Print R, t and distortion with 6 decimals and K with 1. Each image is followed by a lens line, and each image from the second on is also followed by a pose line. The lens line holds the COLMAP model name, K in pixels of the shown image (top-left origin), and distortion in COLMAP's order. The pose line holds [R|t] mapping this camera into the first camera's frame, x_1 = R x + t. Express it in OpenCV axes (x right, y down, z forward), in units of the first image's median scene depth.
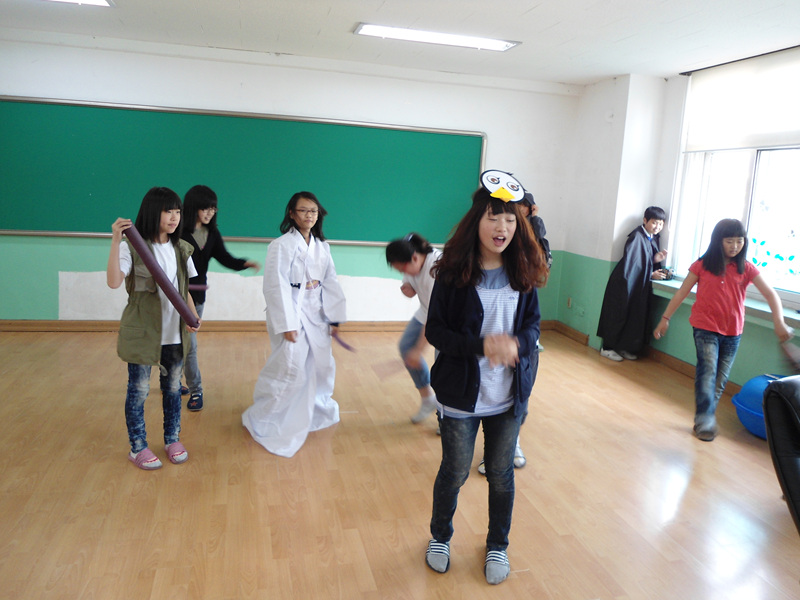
lens RADIAL K [[584.7, 0, 379.7], [0, 584.7, 266.7], [0, 0, 1]] dist [-0.005728, -0.044548]
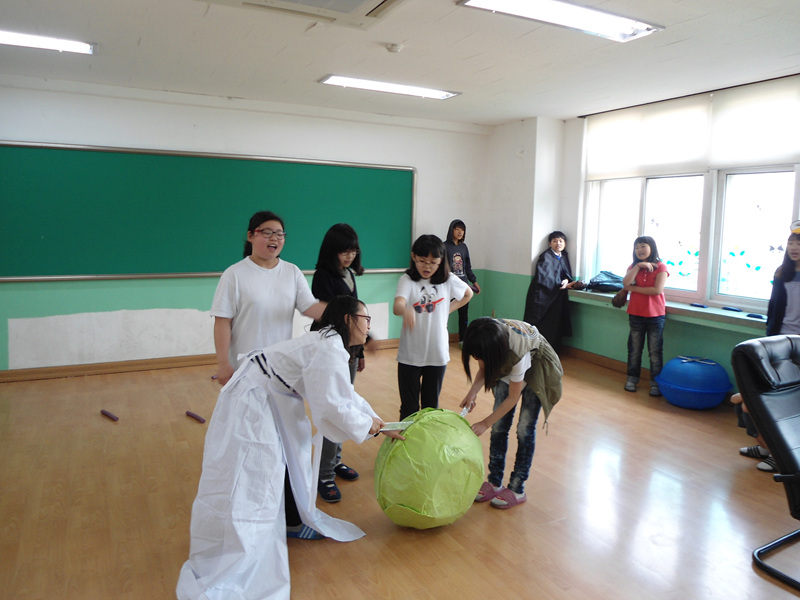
lens RADIAL K [[584.7, 0, 379.7], [0, 584.7, 266.7], [0, 0, 1]] dist [-0.005728, -0.044548]
pose [[0.972217, -0.054055, 0.227754, -0.193520], [0.065341, 0.996966, -0.042303, 0.003370], [-0.224776, 0.056010, 0.972799, -0.080993]]
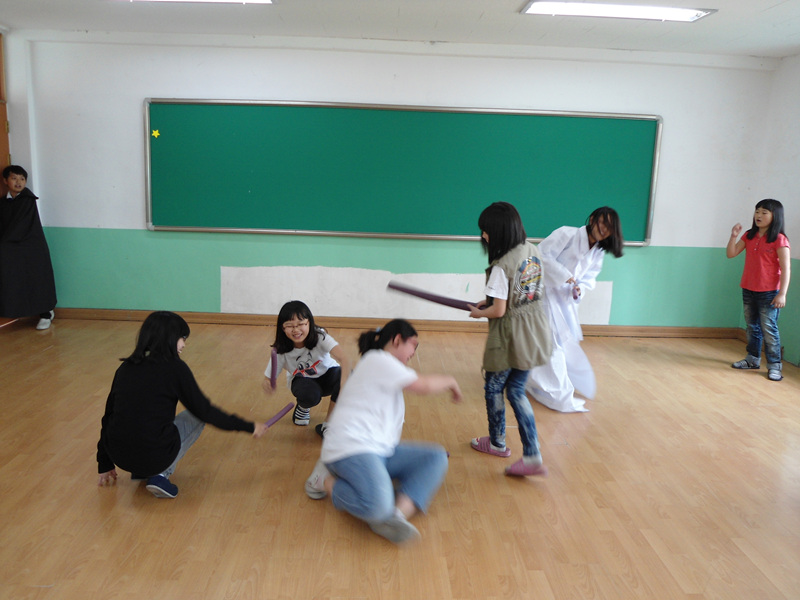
lens RADIAL K [[584.7, 0, 379.7], [0, 584.7, 266.7], [0, 0, 1]] dist [-0.005728, -0.044548]
pose [[0.975171, 0.012979, -0.221072, -0.049560], [-0.009016, 0.999780, 0.018923, -0.015570], [0.221269, -0.016460, 0.975074, 0.048381]]
